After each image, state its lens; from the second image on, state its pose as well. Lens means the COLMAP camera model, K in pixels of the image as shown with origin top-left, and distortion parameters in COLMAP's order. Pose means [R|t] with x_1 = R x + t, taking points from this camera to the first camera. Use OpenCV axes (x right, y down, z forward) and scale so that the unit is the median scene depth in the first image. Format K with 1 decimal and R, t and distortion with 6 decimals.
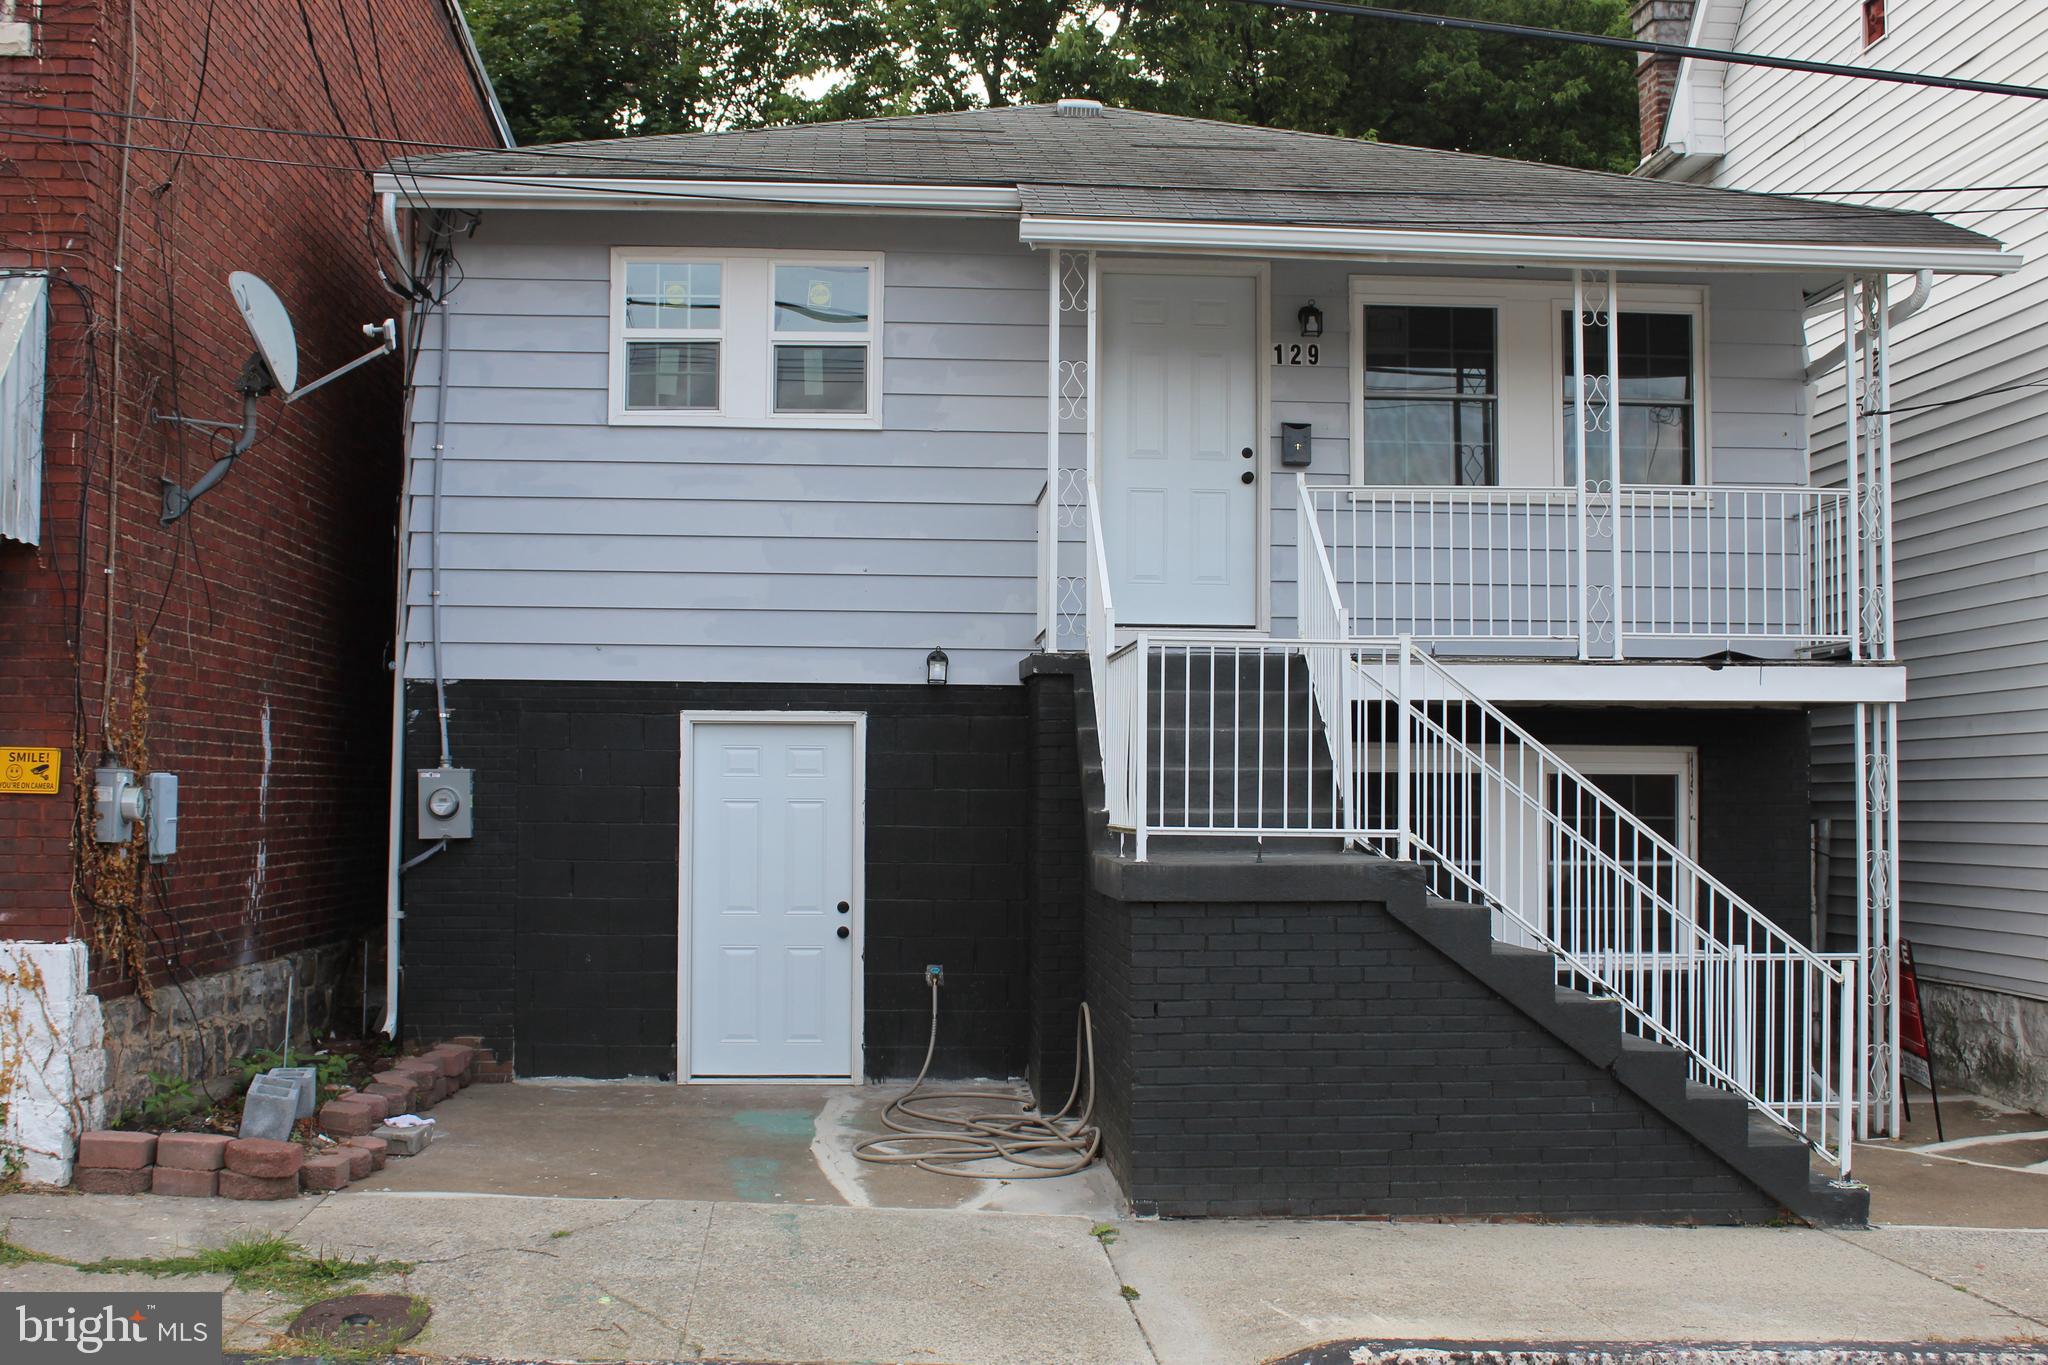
lens RADIAL K [[2277.9, 0, 1015.0], [0, 2277.9, 684.5], [0, 0, 1]] dist [-0.079589, 0.000000]
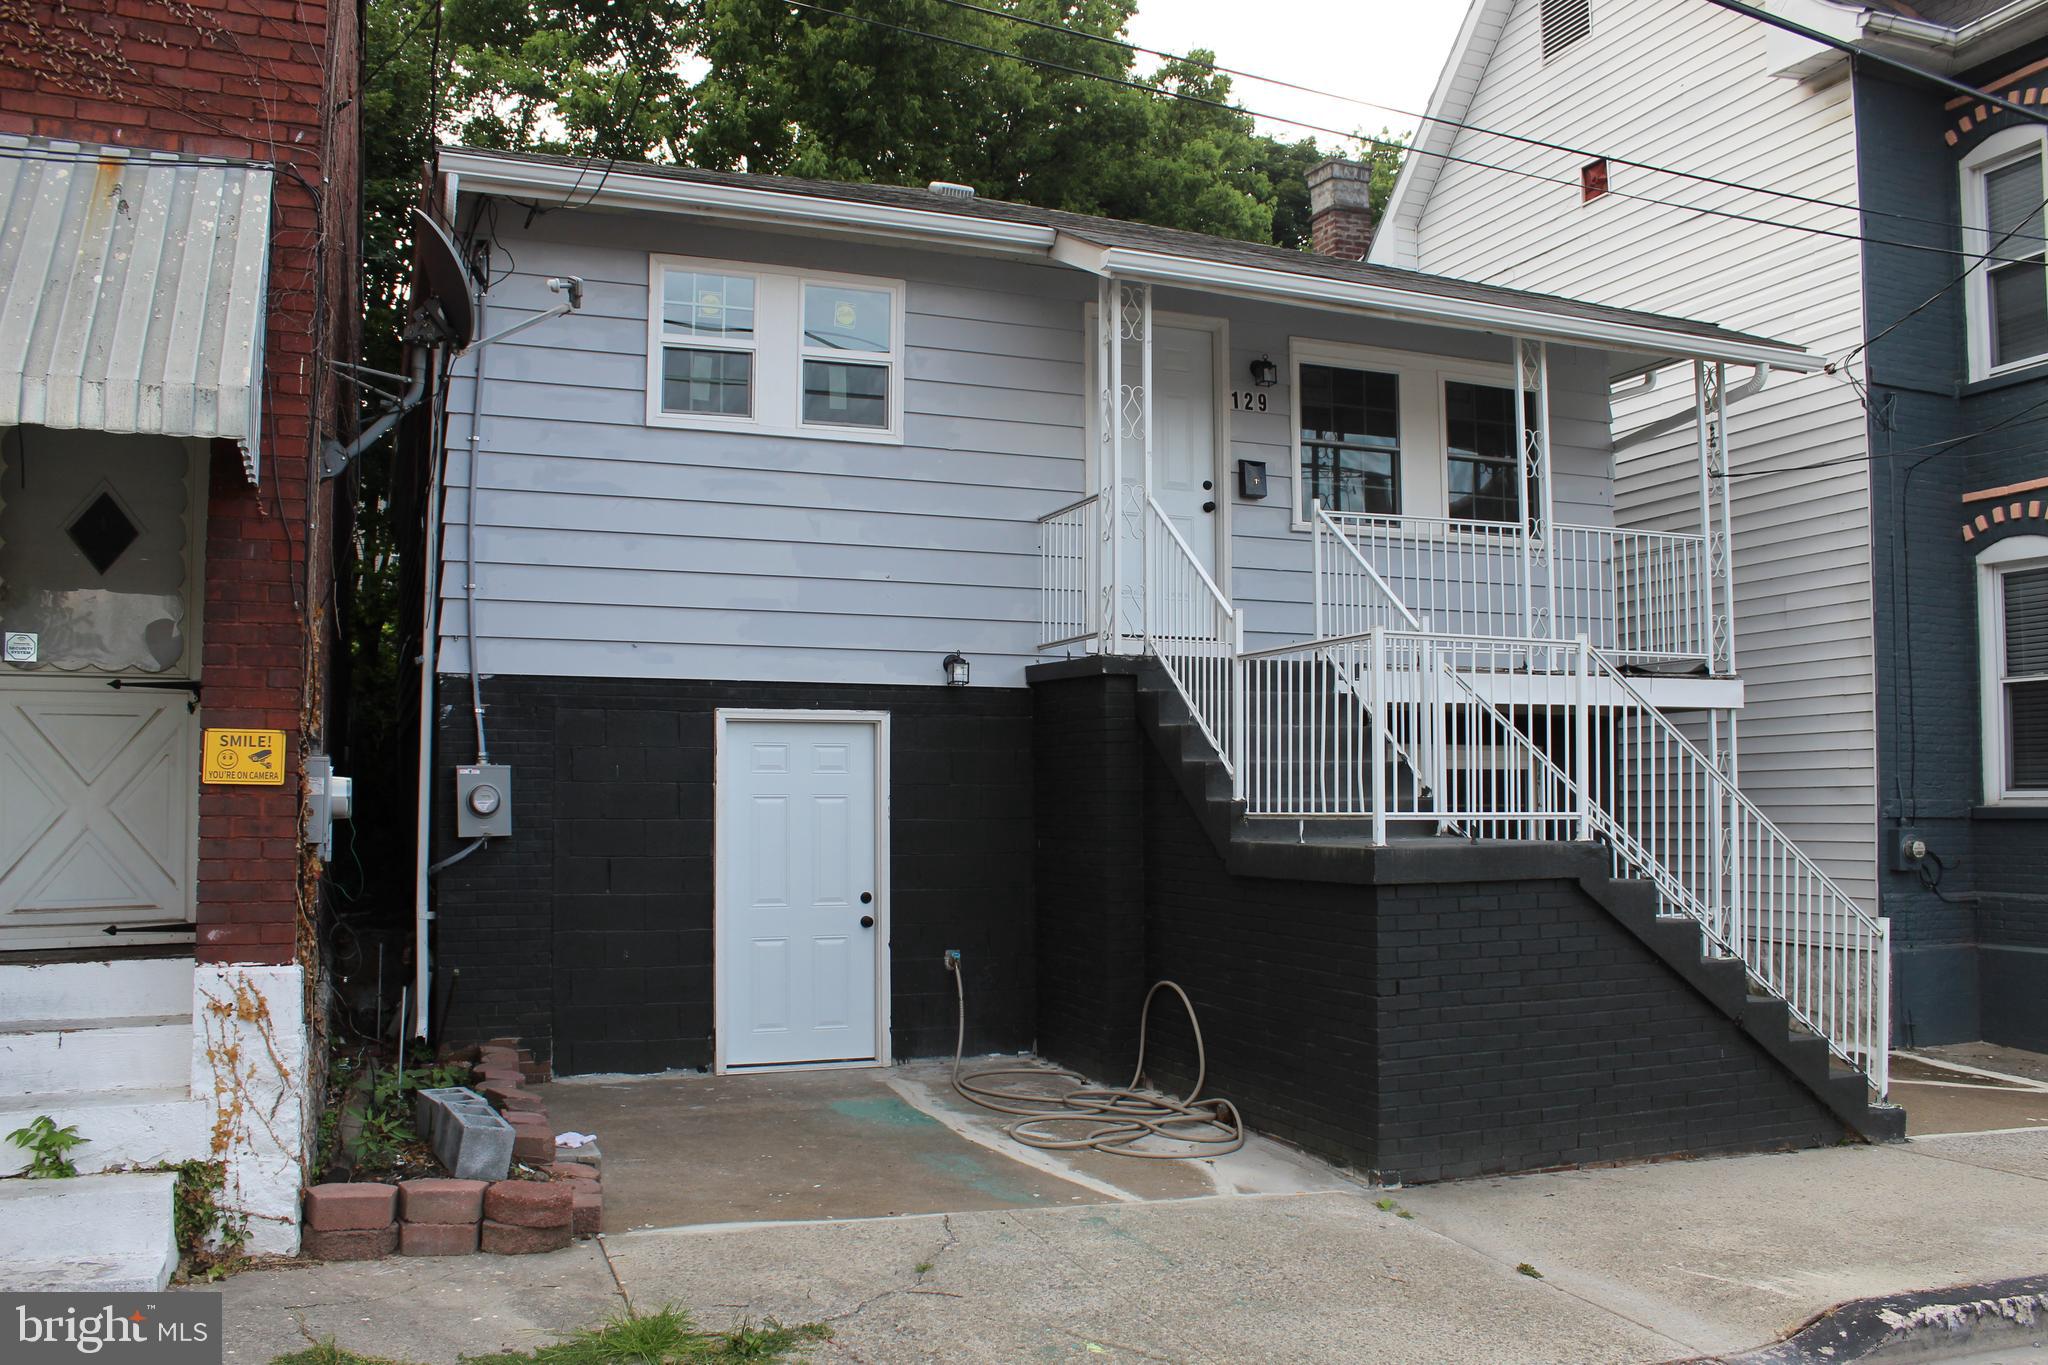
lens RADIAL K [[1717.1, 0, 1028.1], [0, 1717.1, 689.8], [0, 0, 1]] dist [-0.145869, 0.100477]
pose [[0.950431, 0.012116, 0.310700, -0.266708], [-0.006768, 0.999810, -0.018287, 0.017124], [-0.310863, 0.015278, 0.950332, 0.241768]]
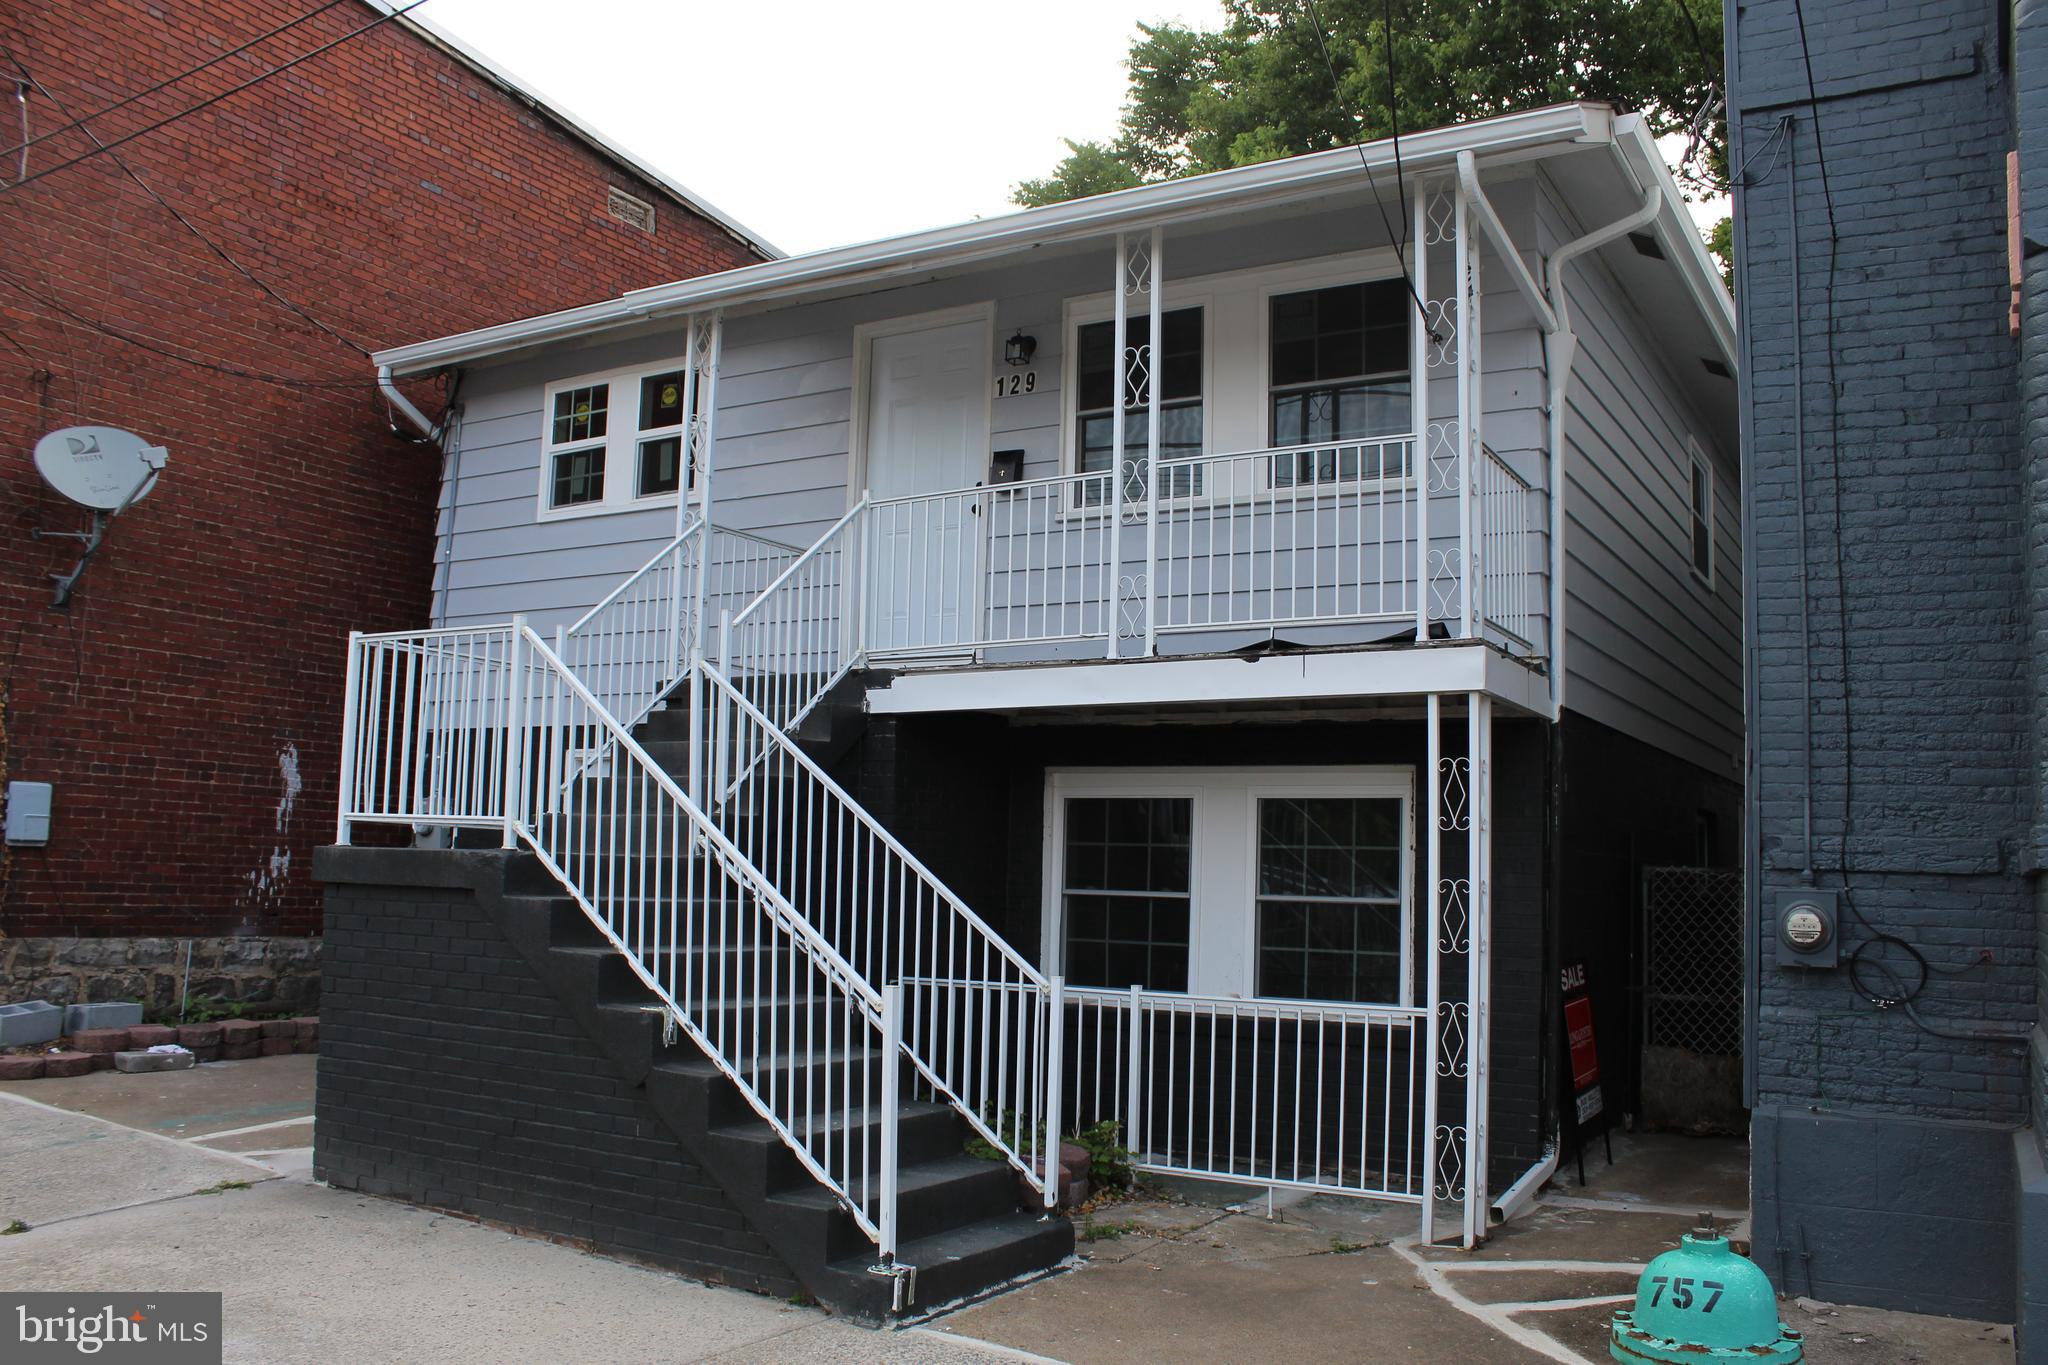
lens RADIAL K [[1717.1, 0, 1017.0], [0, 1717.1, 690.7], [0, 0, 1]] dist [-0.145869, 0.100477]
pose [[0.818022, -0.047397, -0.573231, 0.600758], [0.004374, 0.997083, -0.076201, 0.052494], [0.575170, 0.059827, 0.815843, 0.421345]]
